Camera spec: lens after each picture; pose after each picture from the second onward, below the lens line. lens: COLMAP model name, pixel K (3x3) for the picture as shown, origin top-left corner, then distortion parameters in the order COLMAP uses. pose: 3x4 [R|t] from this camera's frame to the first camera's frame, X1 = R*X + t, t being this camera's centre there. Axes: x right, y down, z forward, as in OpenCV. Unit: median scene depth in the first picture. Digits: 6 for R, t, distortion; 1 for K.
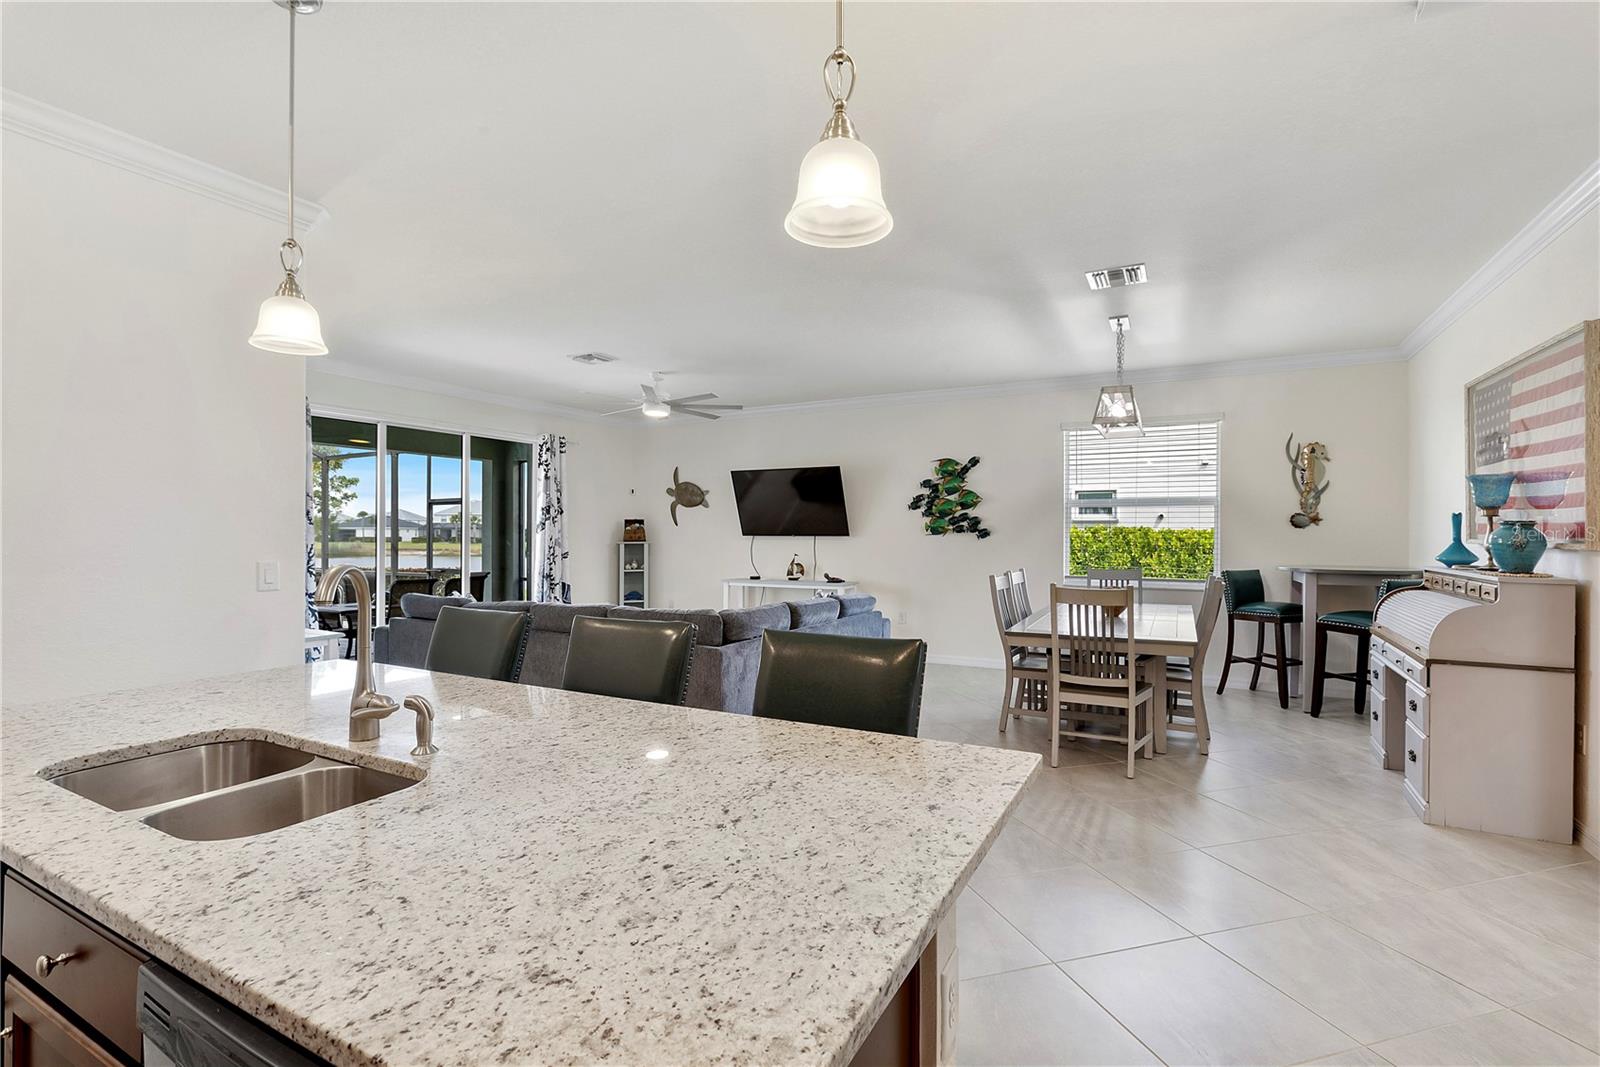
lens RADIAL K [[742.3, 0, 790.9], [0, 742.3, 534.2], [0, 0, 1]] dist [-0.006114, -0.001462]
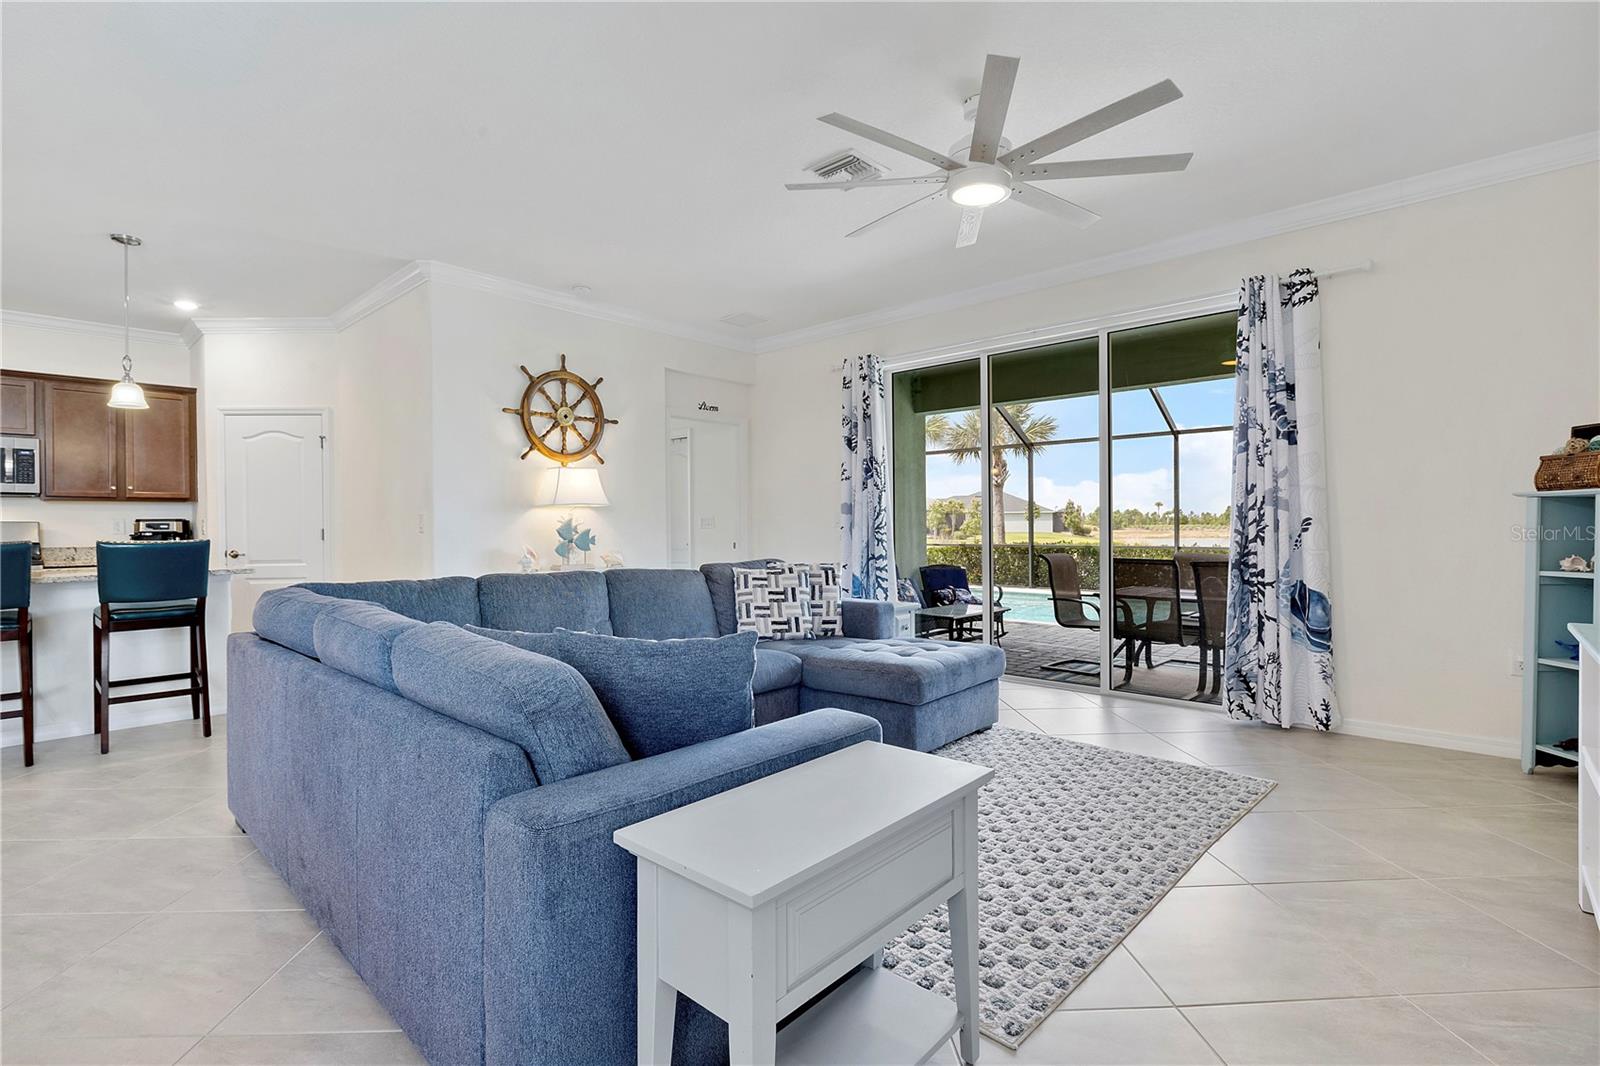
lens RADIAL K [[742.3, 0, 794.8], [0, 742.3, 536.0], [0, 0, 1]] dist [-0.006114, -0.001462]
pose [[-0.247341, 0.013848, -0.968830, 0.237862], [0.007396, 0.999896, 0.012404, 0.028857], [0.968900, -0.004098, -0.247417, 0.877348]]
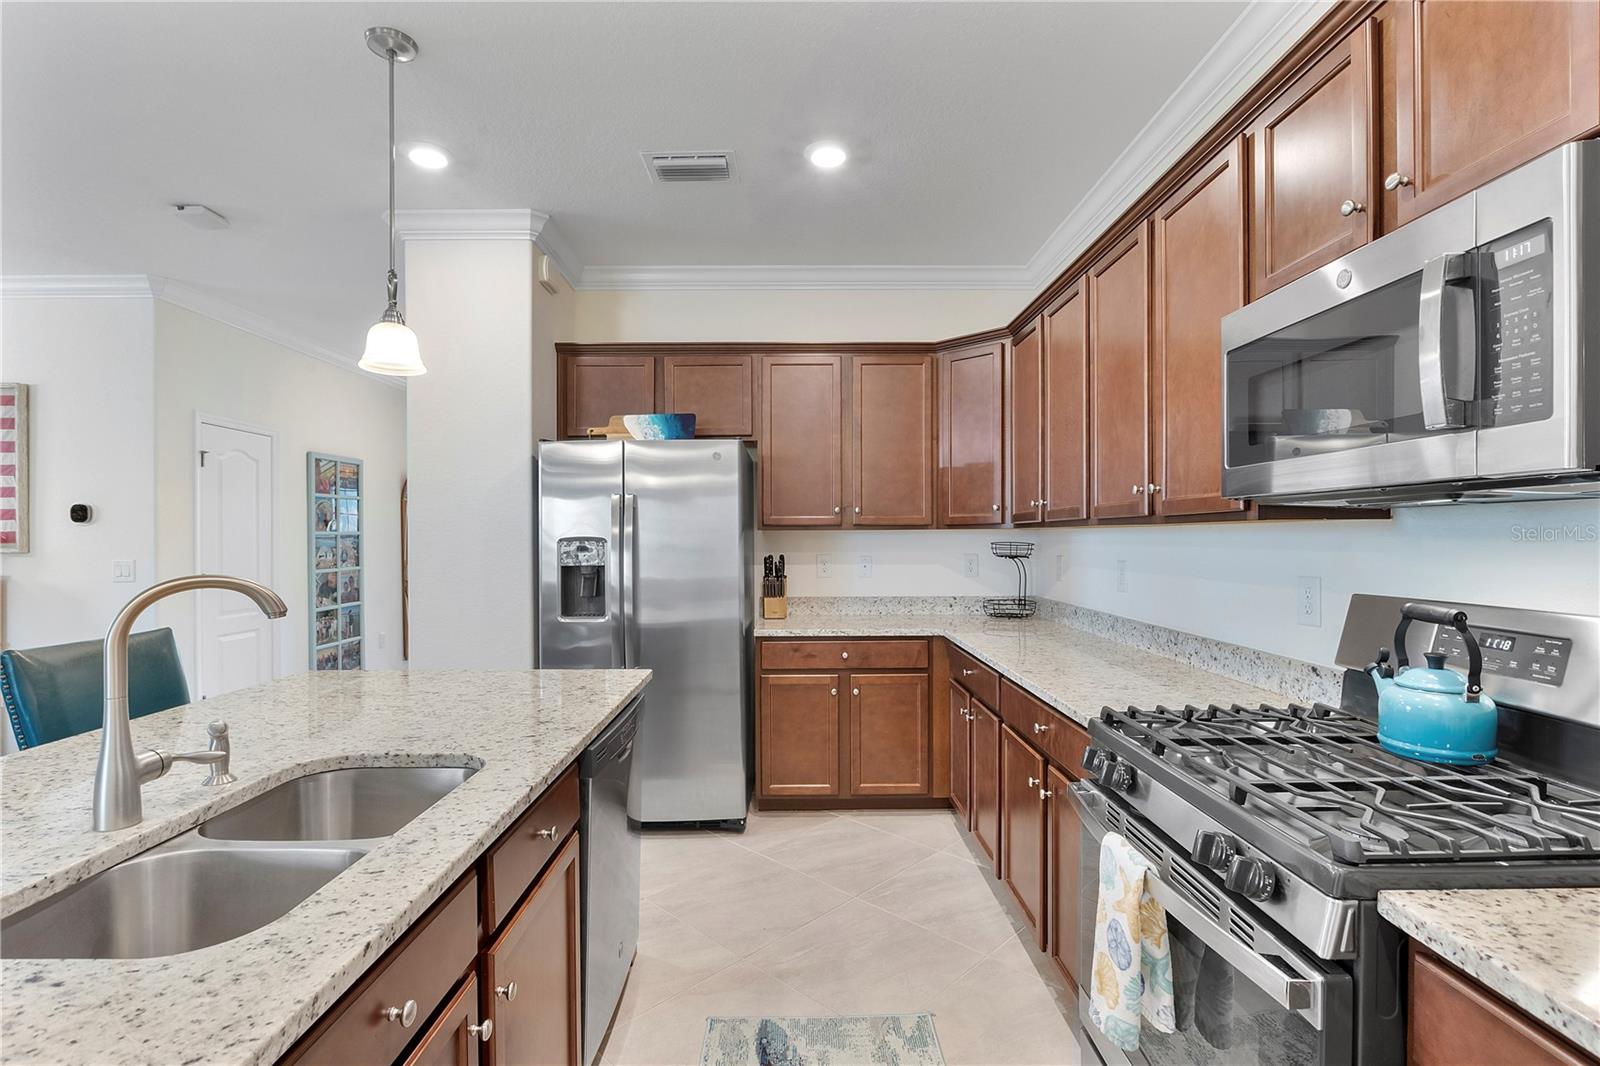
lens RADIAL K [[742.3, 0, 797.7], [0, 742.3, 540.6], [0, 0, 1]] dist [-0.006114, -0.001462]
pose [[-0.484447, -0.001309, 0.874819, -0.316844], [0.005529, 0.999974, 0.004558, 0.000962], [-0.874803, 0.007045, -0.484428, 0.157840]]
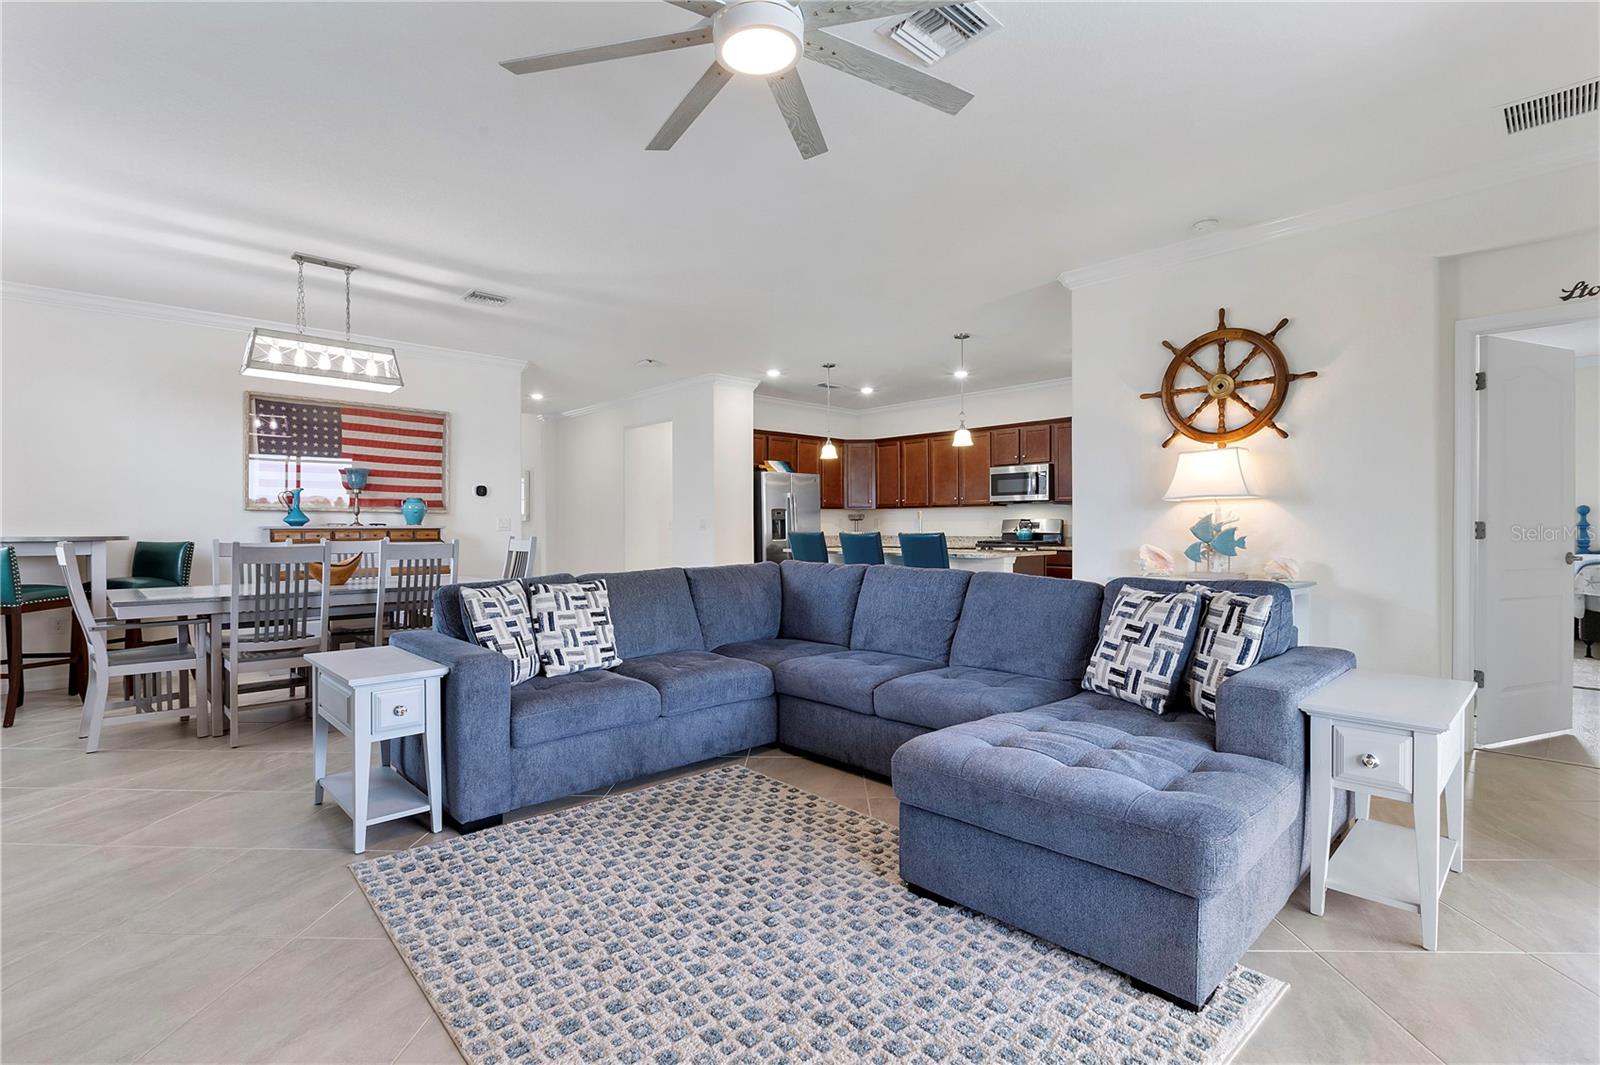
lens RADIAL K [[742.3, 0, 796.2], [0, 742.3, 530.3], [0, 0, 1]] dist [-0.006114, -0.001462]
pose [[-0.952247, 0.003080, 0.305312, -0.252974], [0.004641, 0.999980, 0.004386, 0.027967], [-0.305292, 0.005594, -0.952242, 1.124081]]
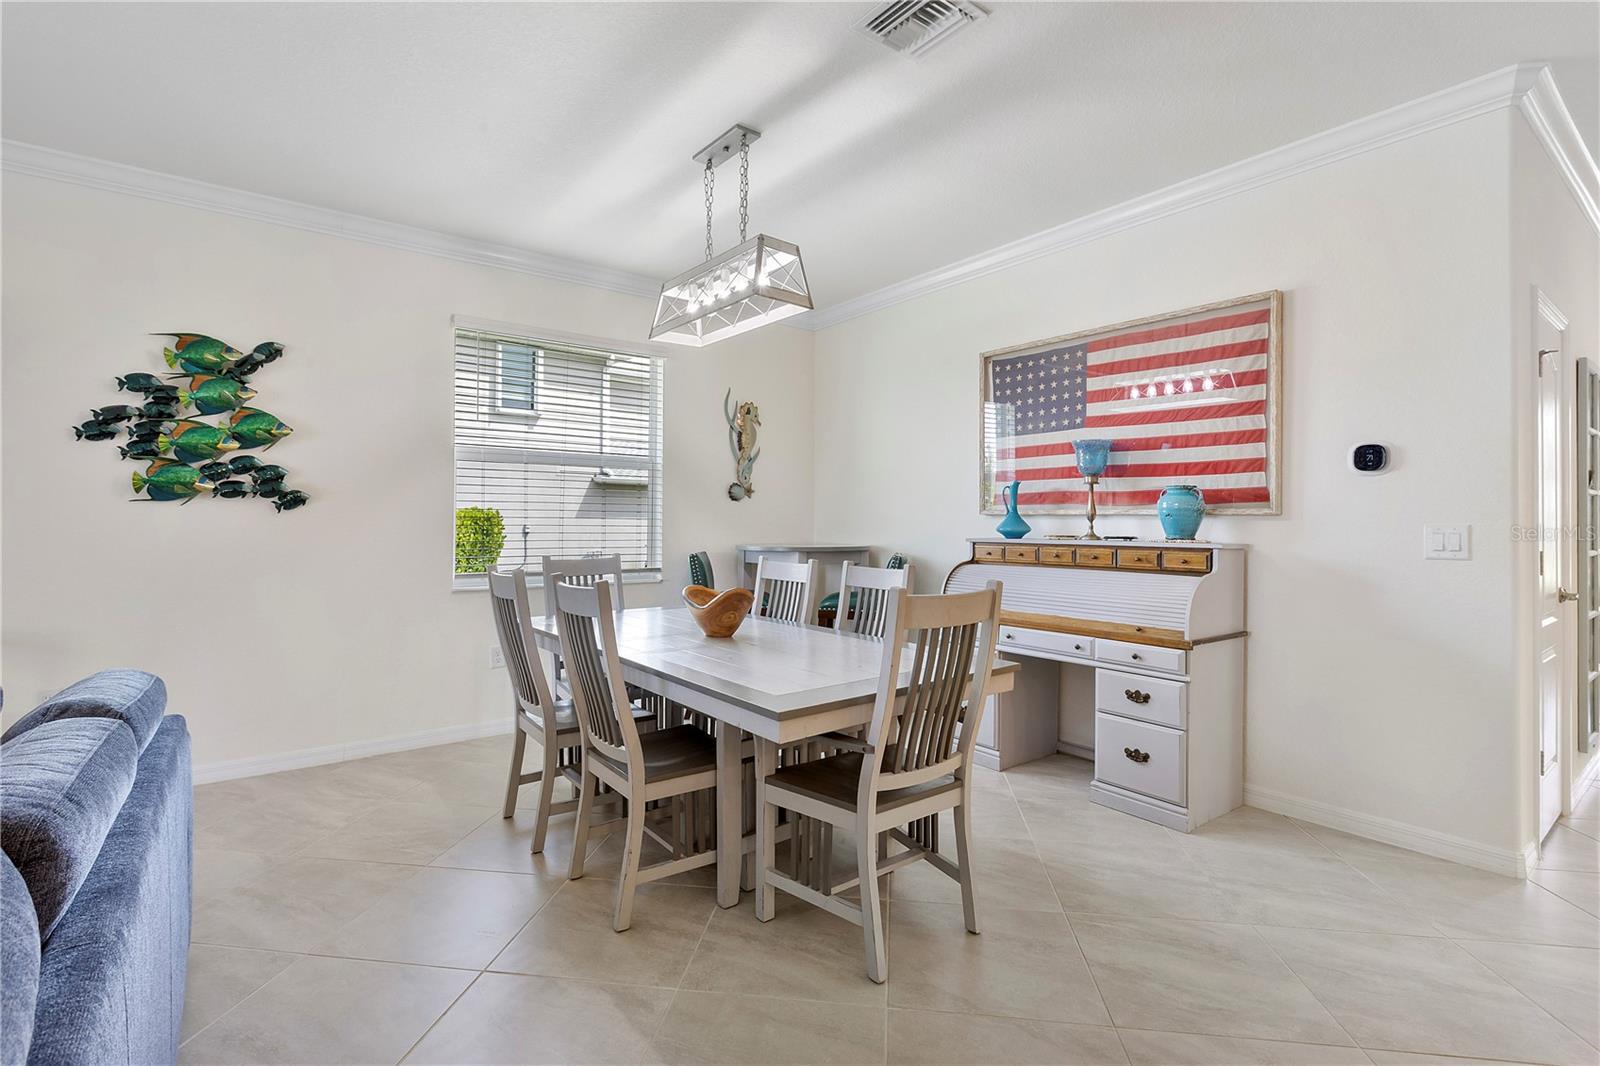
lens RADIAL K [[742.3, 0, 789.6], [0, 742.3, 516.0], [0, 0, 1]] dist [-0.006114, -0.001462]
pose [[0.411654, 0.008433, 0.911301, -0.052356], [-0.000497, 0.999959, -0.009029, 0.013568], [-0.911340, 0.003264, 0.411642, 0.469912]]
